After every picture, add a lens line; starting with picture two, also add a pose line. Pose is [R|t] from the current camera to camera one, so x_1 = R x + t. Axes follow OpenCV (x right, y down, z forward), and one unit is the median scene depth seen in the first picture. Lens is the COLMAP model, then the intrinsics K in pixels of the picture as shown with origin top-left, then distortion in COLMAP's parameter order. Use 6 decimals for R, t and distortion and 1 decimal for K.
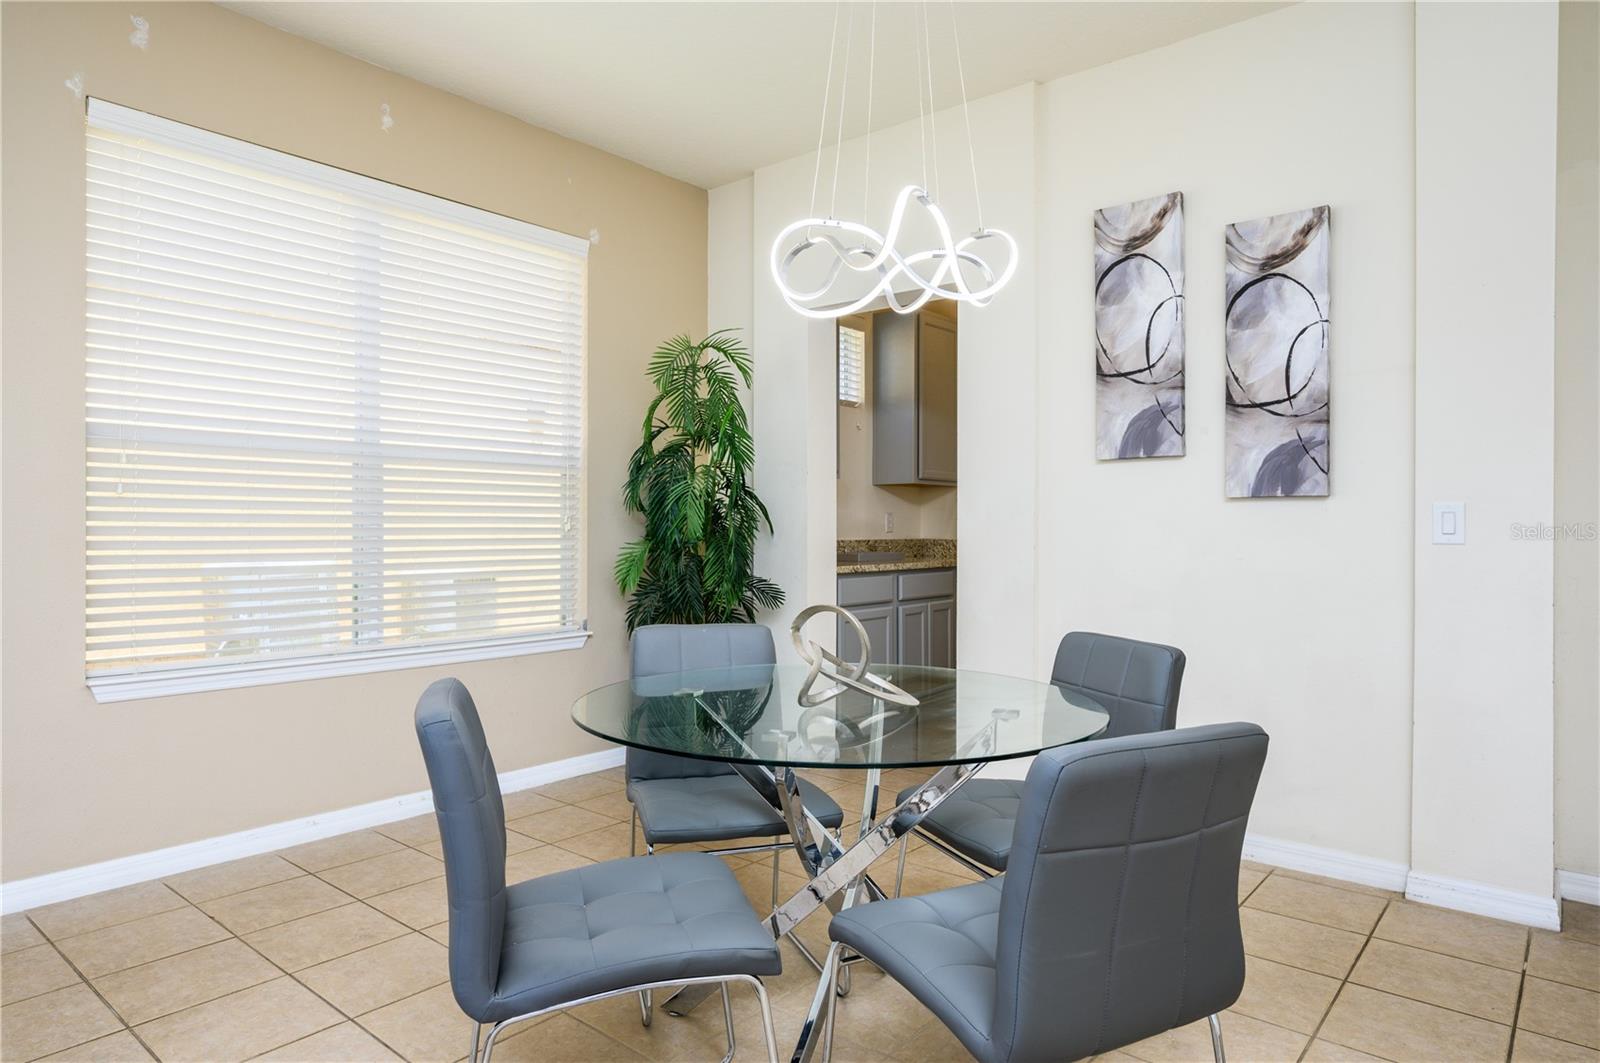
lens RADIAL K [[943.7, 0, 800.1], [0, 943.7, 528.8], [0, 0, 1]] dist [0.000123, -0.000188]
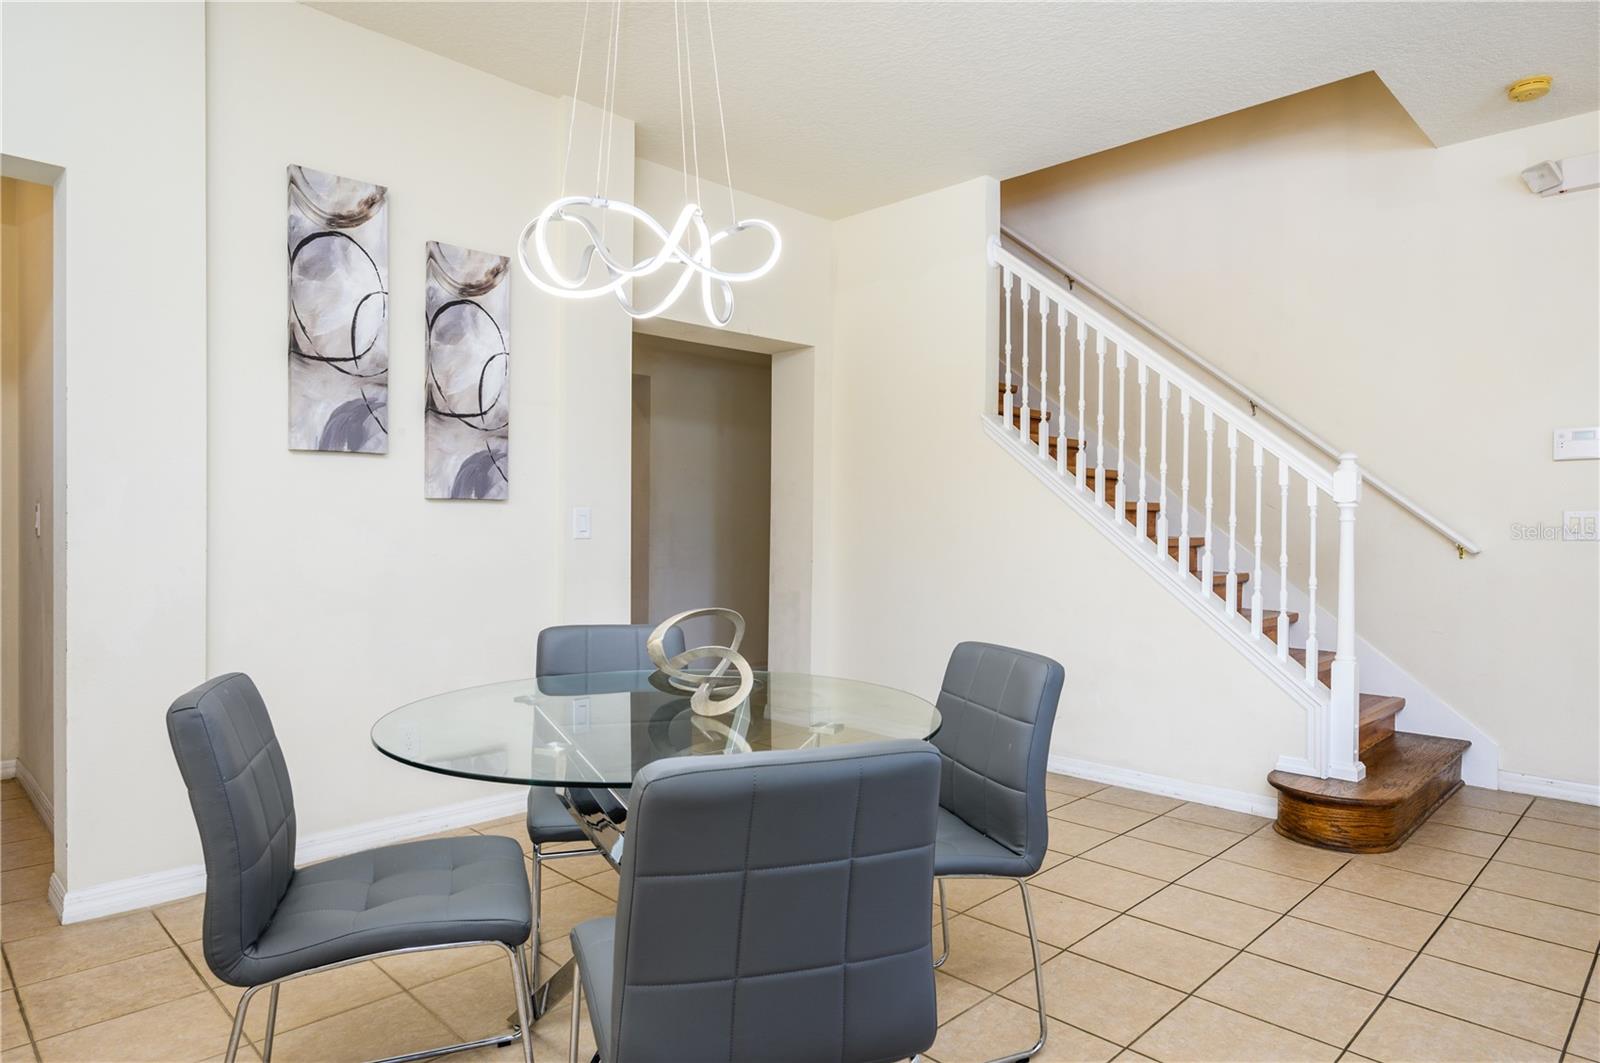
lens RADIAL K [[943.7, 0, 799.8], [0, 943.7, 530.6], [0, 0, 1]] dist [0.000123, -0.000188]
pose [[0.085036, -0.006556, 0.996356, -0.572396], [-0.002683, 0.999973, 0.006809, -0.004857], [-0.996374, -0.003252, 0.085016, 0.498338]]
